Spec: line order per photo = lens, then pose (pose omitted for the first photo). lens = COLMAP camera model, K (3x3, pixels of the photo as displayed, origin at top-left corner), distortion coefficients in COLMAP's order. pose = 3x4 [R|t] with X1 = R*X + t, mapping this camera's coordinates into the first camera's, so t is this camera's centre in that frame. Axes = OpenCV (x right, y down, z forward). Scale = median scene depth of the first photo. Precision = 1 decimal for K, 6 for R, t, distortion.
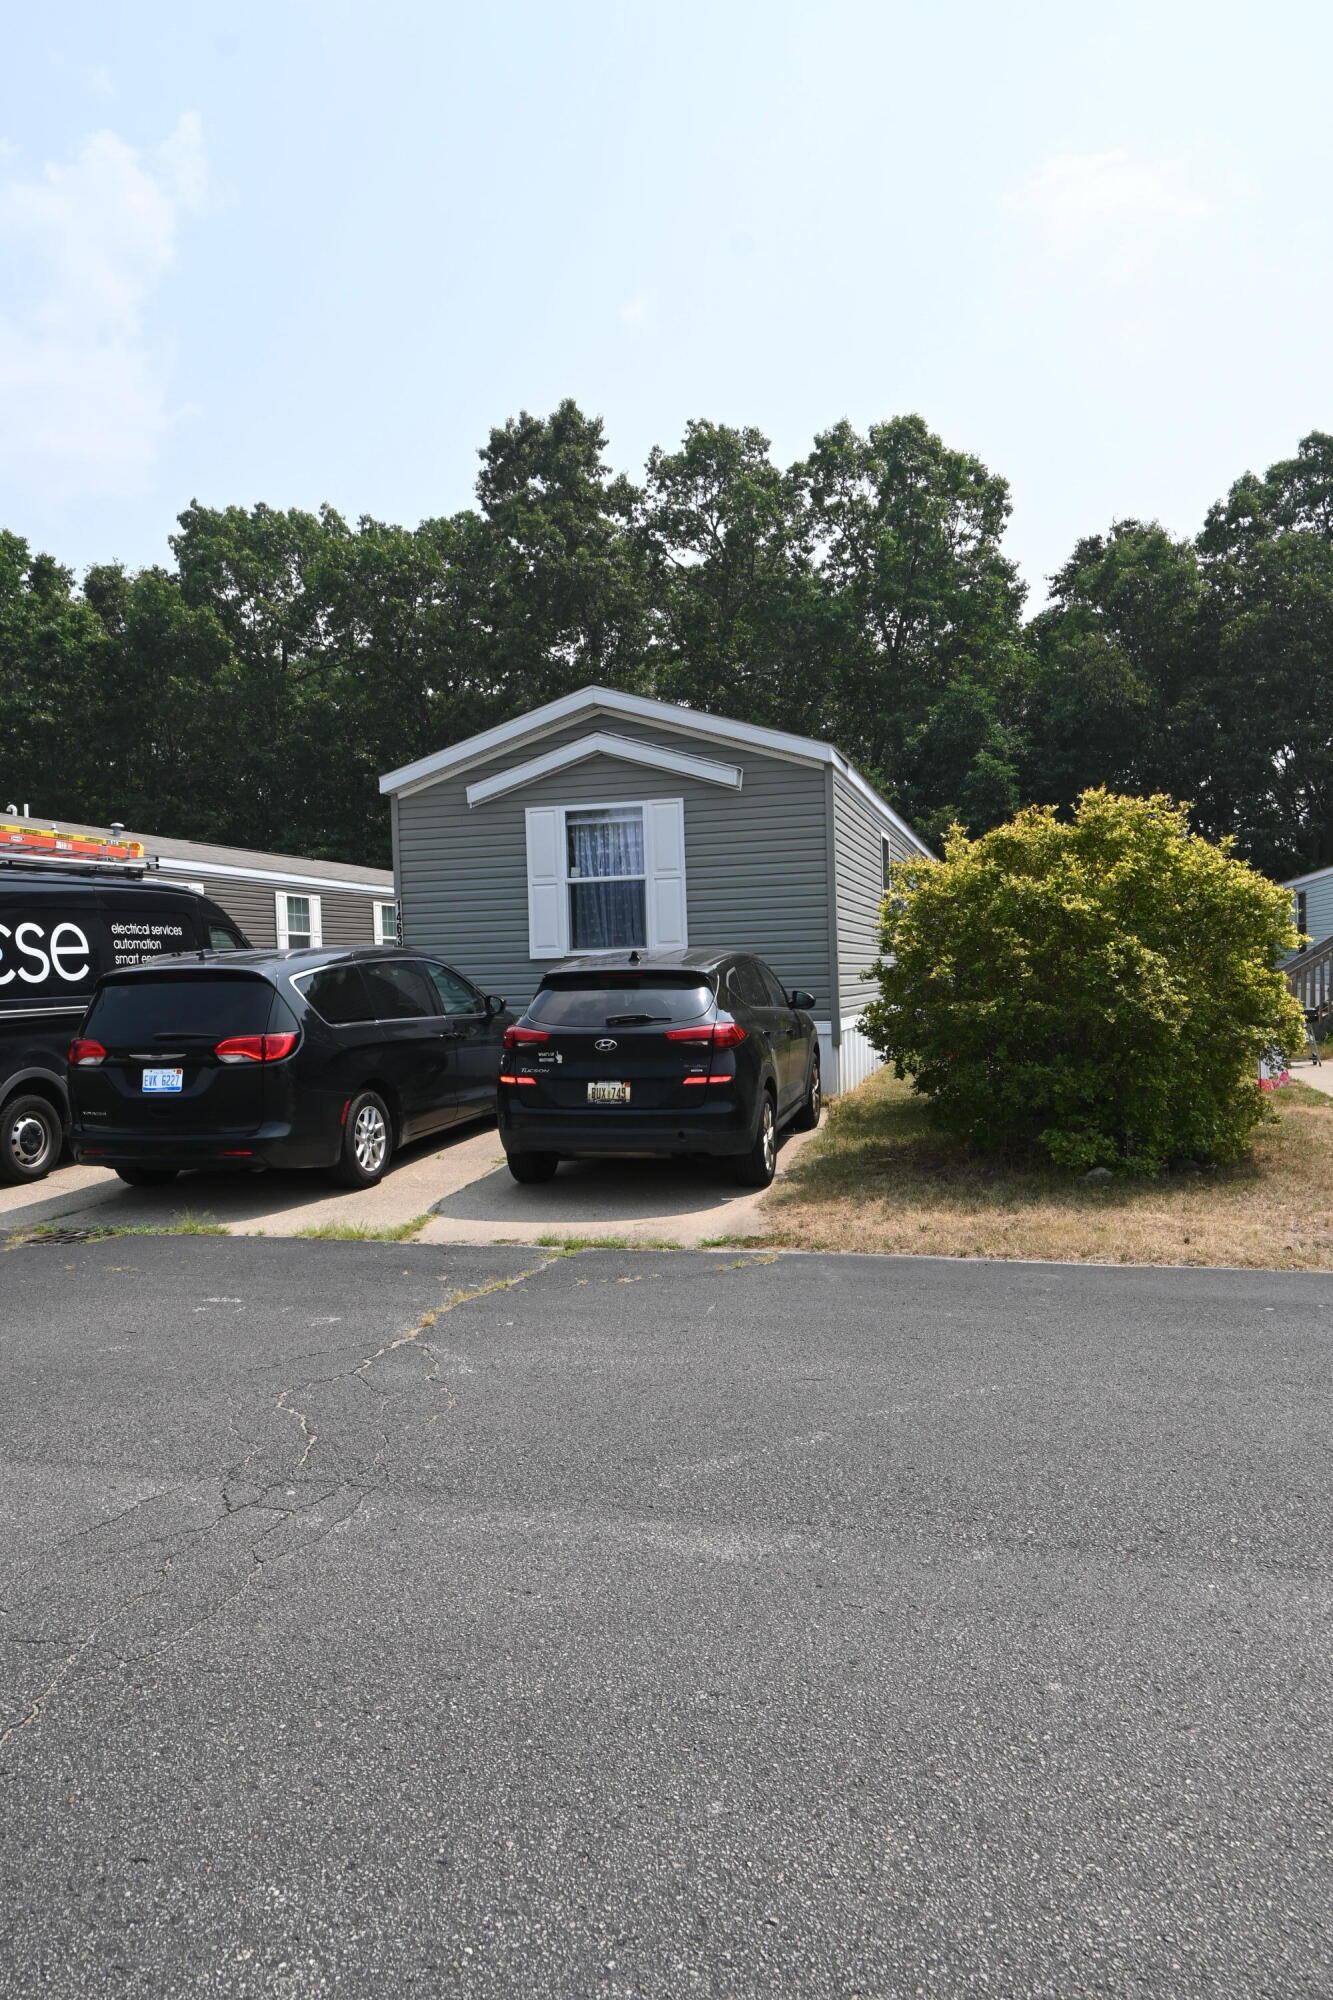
lens RADIAL K [[1364.2, 0, 661.9], [0, 1364.2, 962.9], [0, 0, 1]] dist [0.002081, 0.003570]
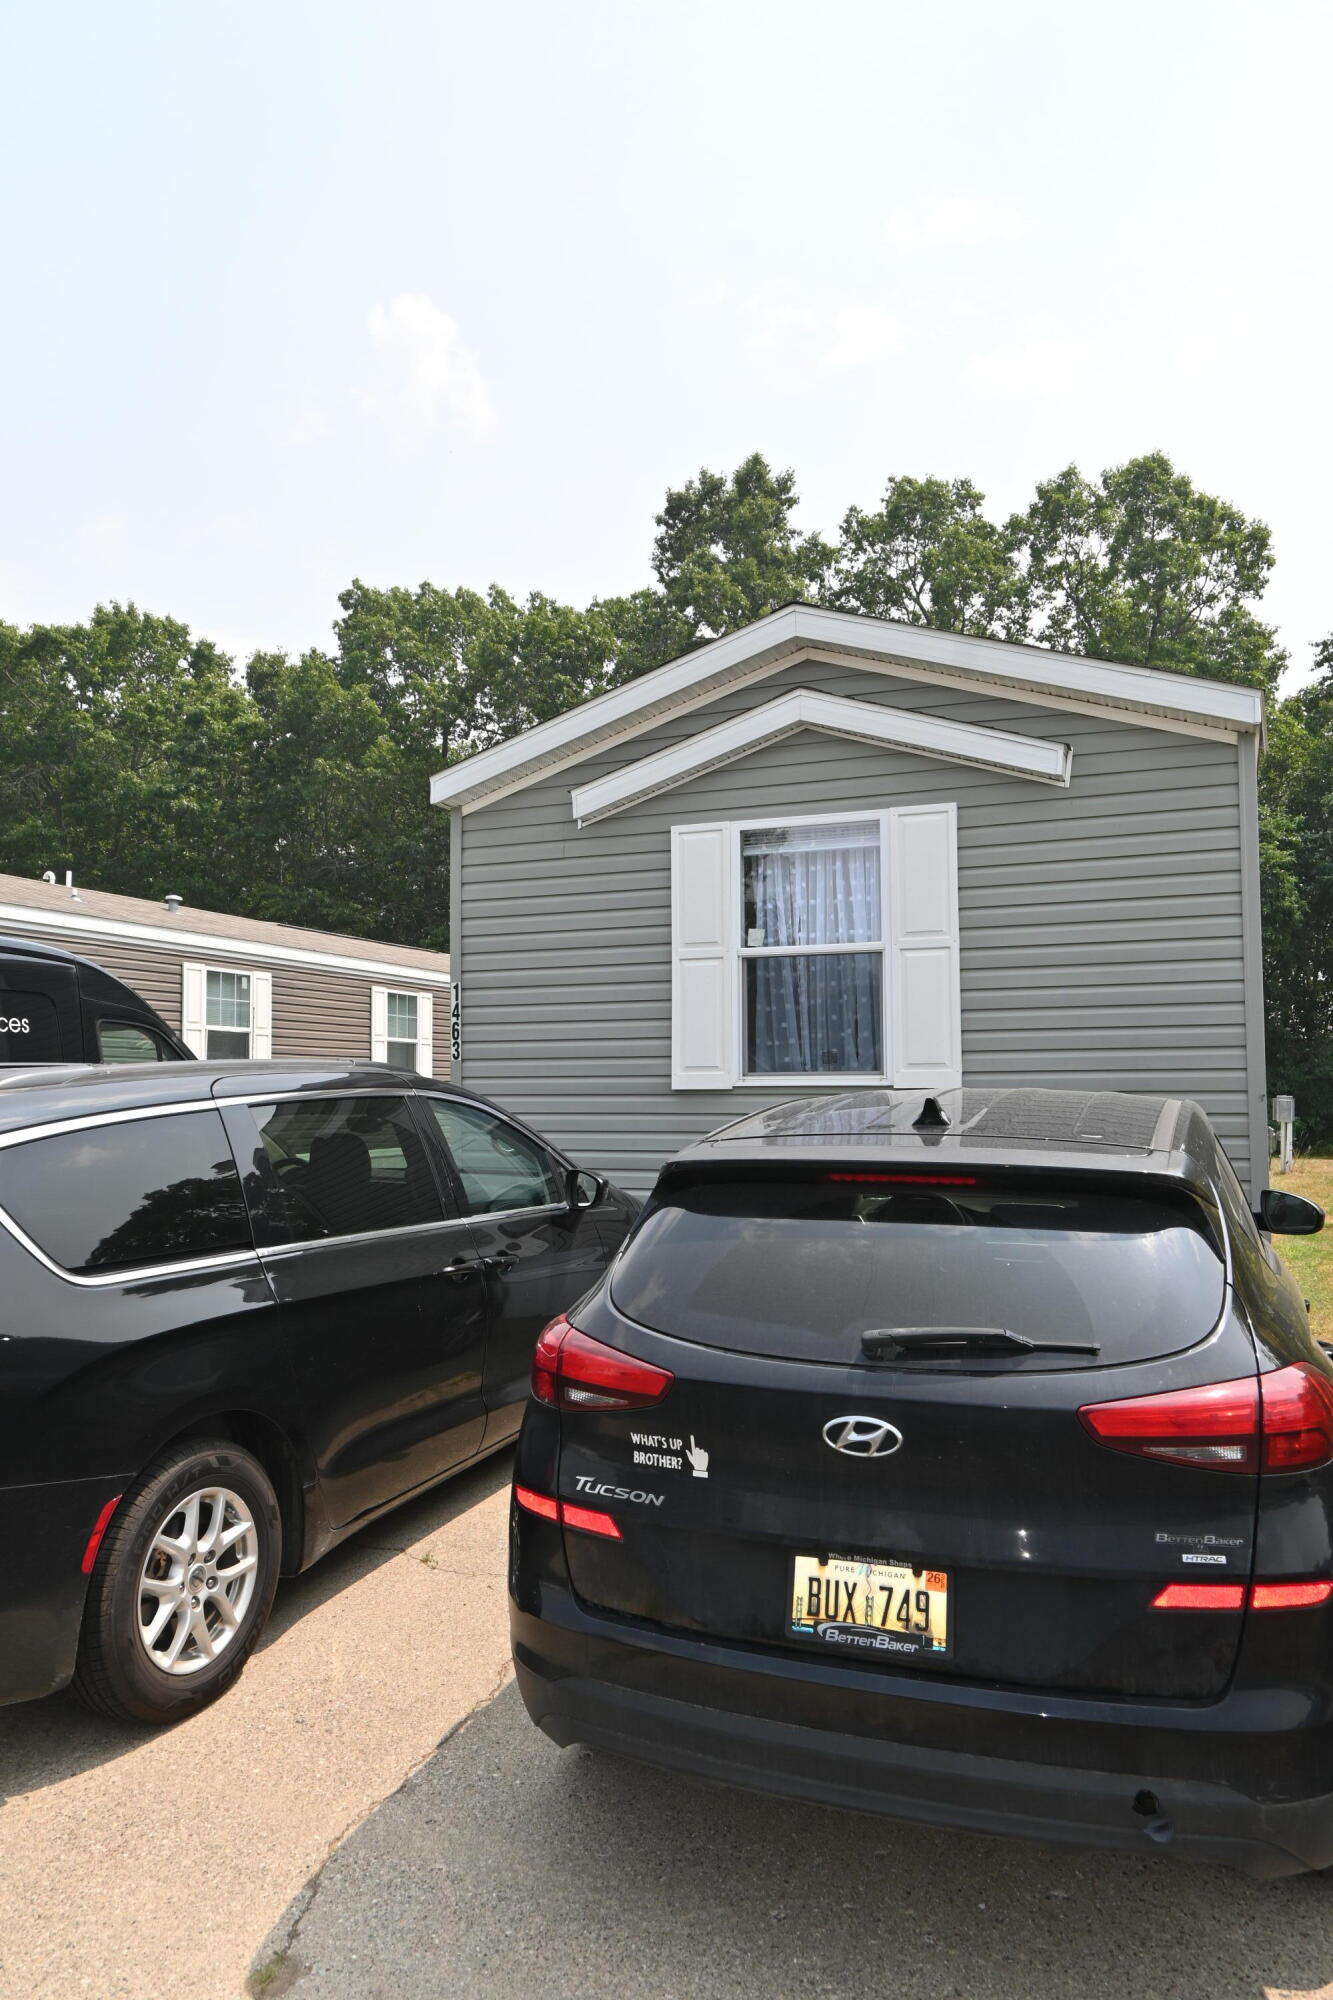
lens RADIAL K [[1364.2, 0, 661.9], [0, 1364.2, 962.9], [0, 0, 1]] dist [0.002081, 0.003570]
pose [[0.991565, 0.014855, -0.128755, -0.008785], [-0.025722, 0.996204, -0.083158, -0.002432], [0.127031, 0.085768, 0.988184, 0.131513]]
